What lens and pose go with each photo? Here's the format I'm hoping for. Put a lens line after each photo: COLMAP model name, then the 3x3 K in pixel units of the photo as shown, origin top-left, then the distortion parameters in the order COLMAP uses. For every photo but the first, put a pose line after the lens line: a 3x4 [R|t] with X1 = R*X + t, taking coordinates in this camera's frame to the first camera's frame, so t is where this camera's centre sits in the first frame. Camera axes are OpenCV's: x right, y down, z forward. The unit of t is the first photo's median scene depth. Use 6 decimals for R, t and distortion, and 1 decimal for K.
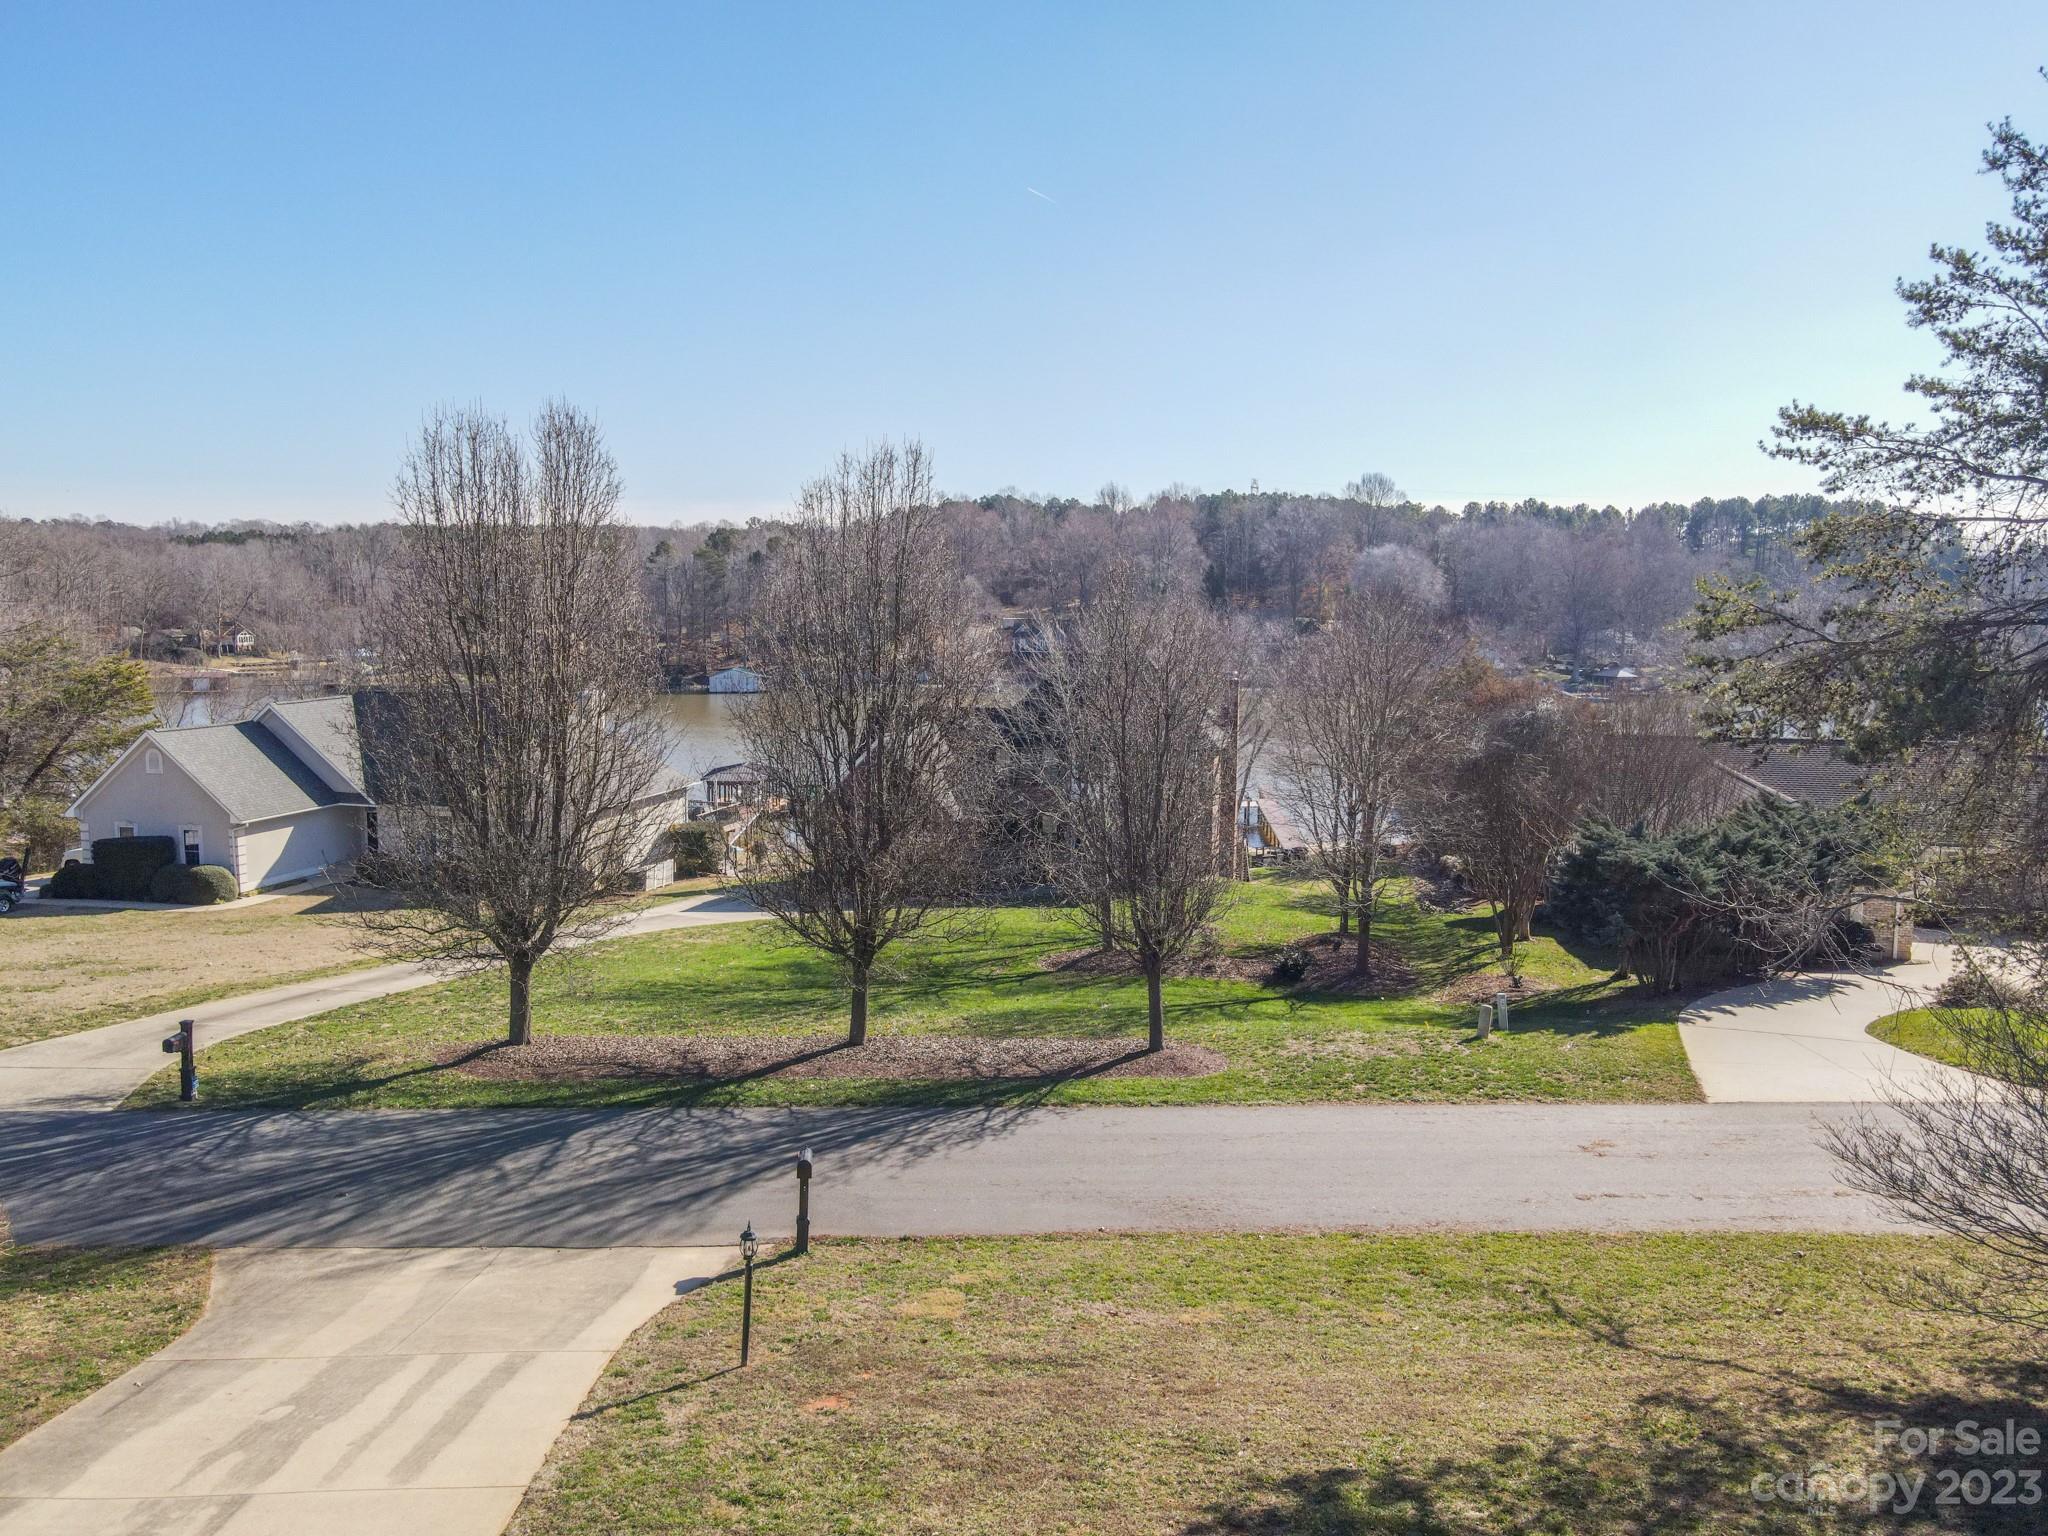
lens RADIAL K [[1459.8, 0, 1029.1], [0, 1459.8, 767.3], [0, 0, 1]] dist [-0.004884, -0.000433]
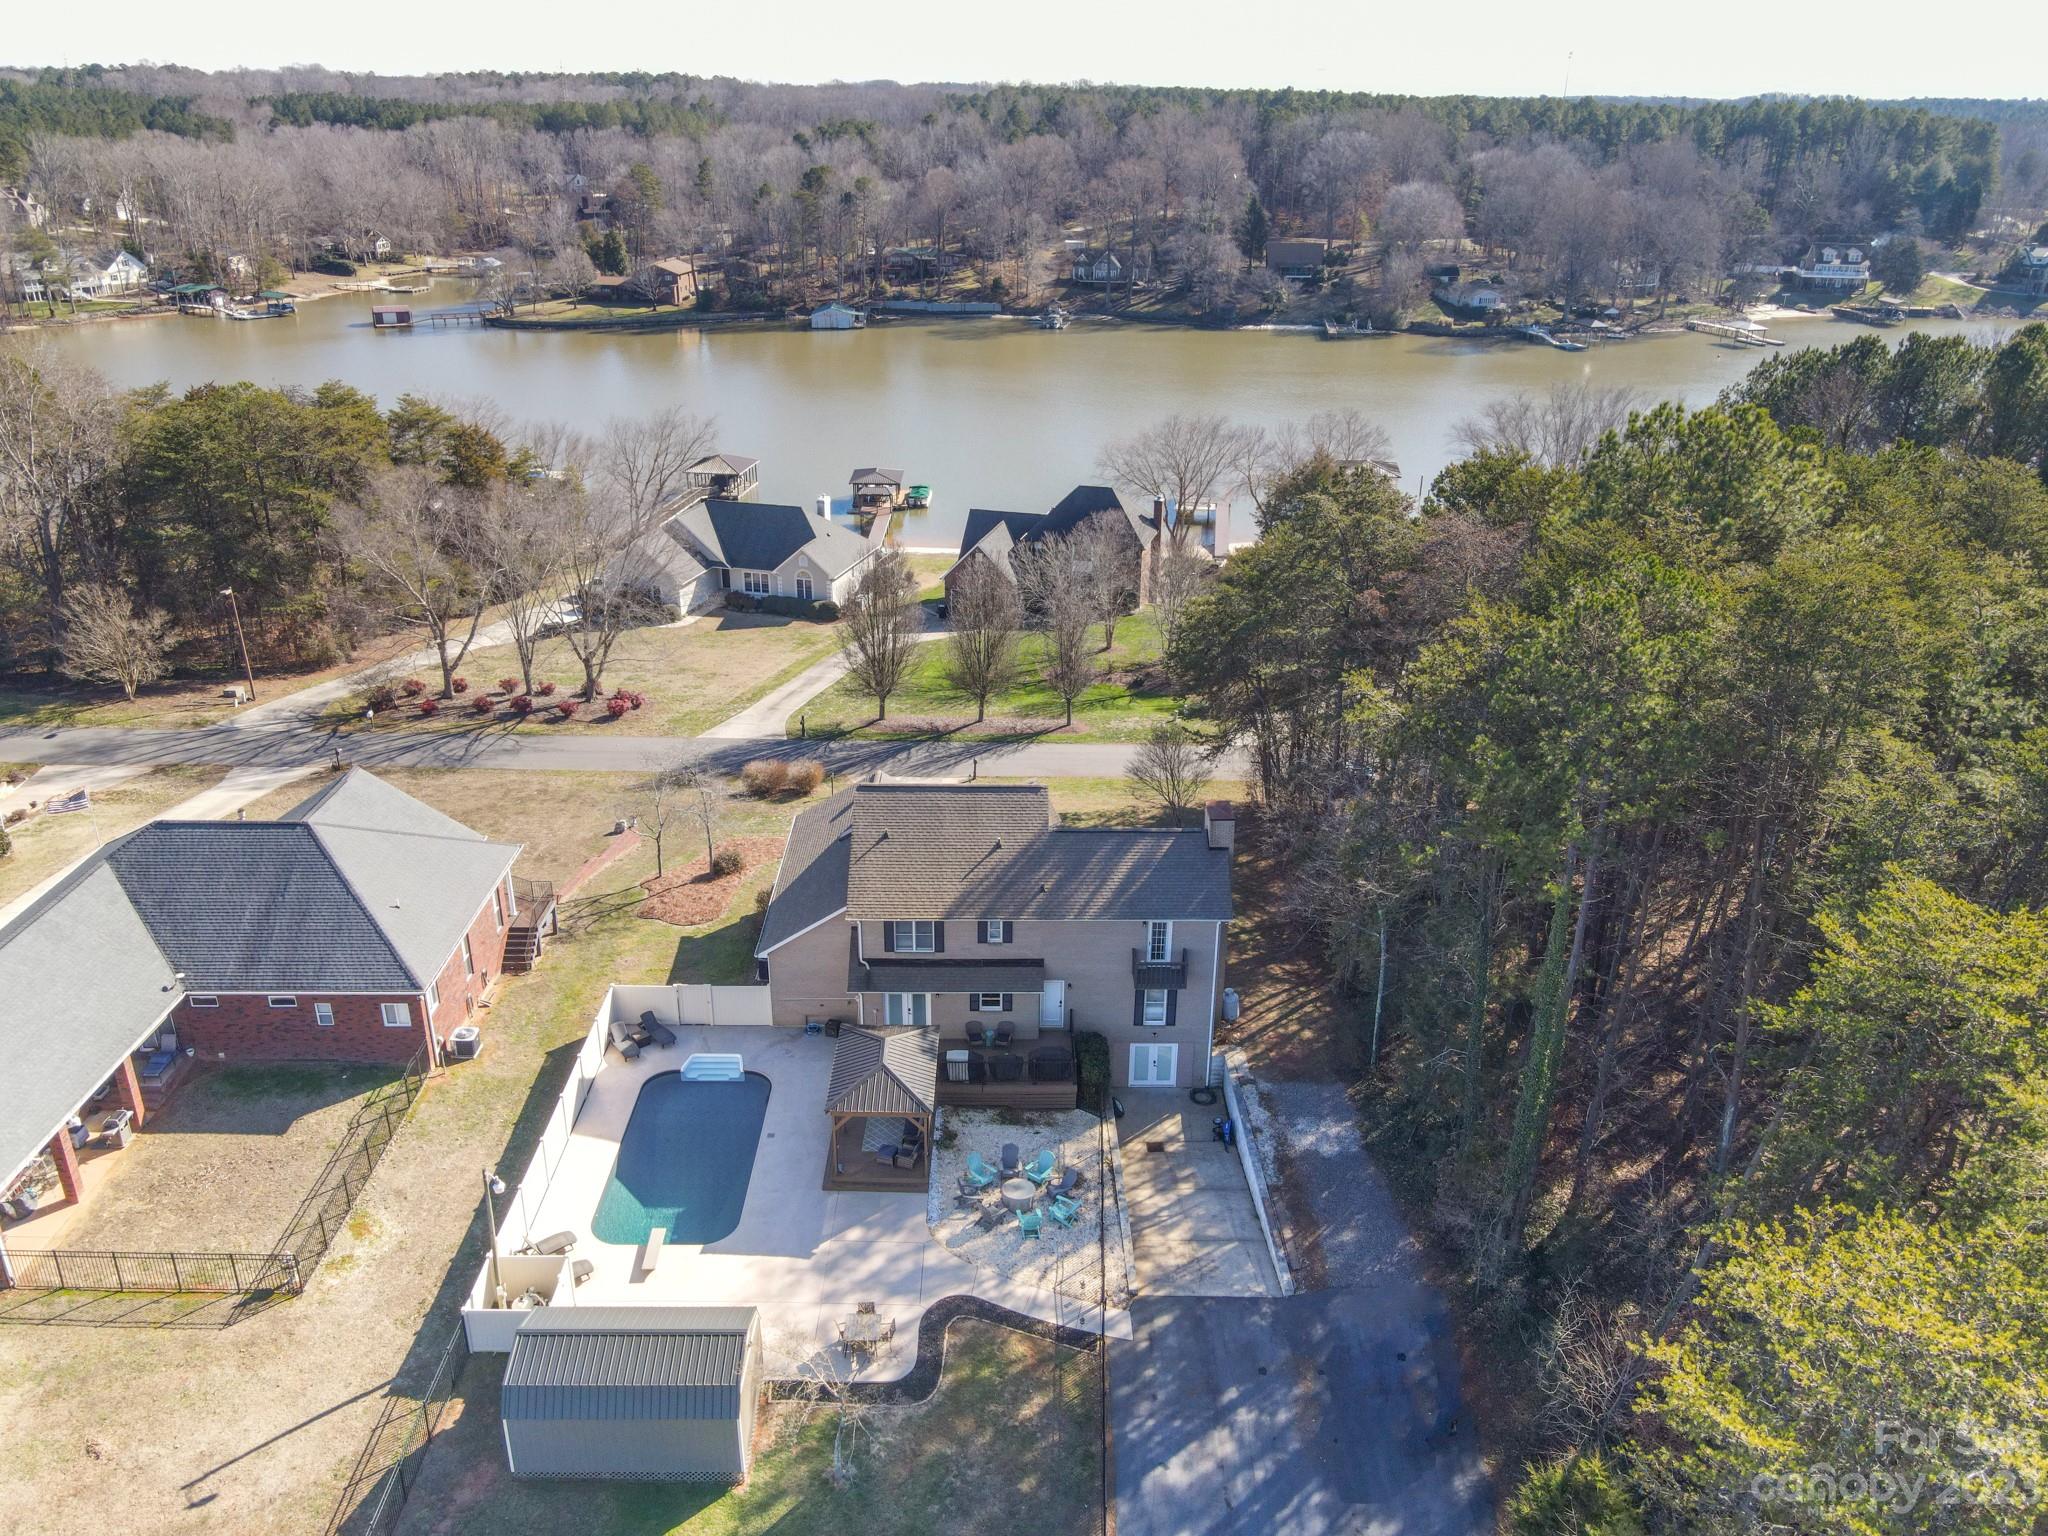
lens RADIAL K [[1459.8, 0, 1021.2], [0, 1459.8, 769.4], [0, 0, 1]] dist [-0.004884, -0.000433]
pose [[0.998575, 0.022211, -0.048528, 0.114939], [-0.006384, 0.952466, 0.304578, -0.594146], [0.052986, -0.303834, 0.951250, -1.816985]]
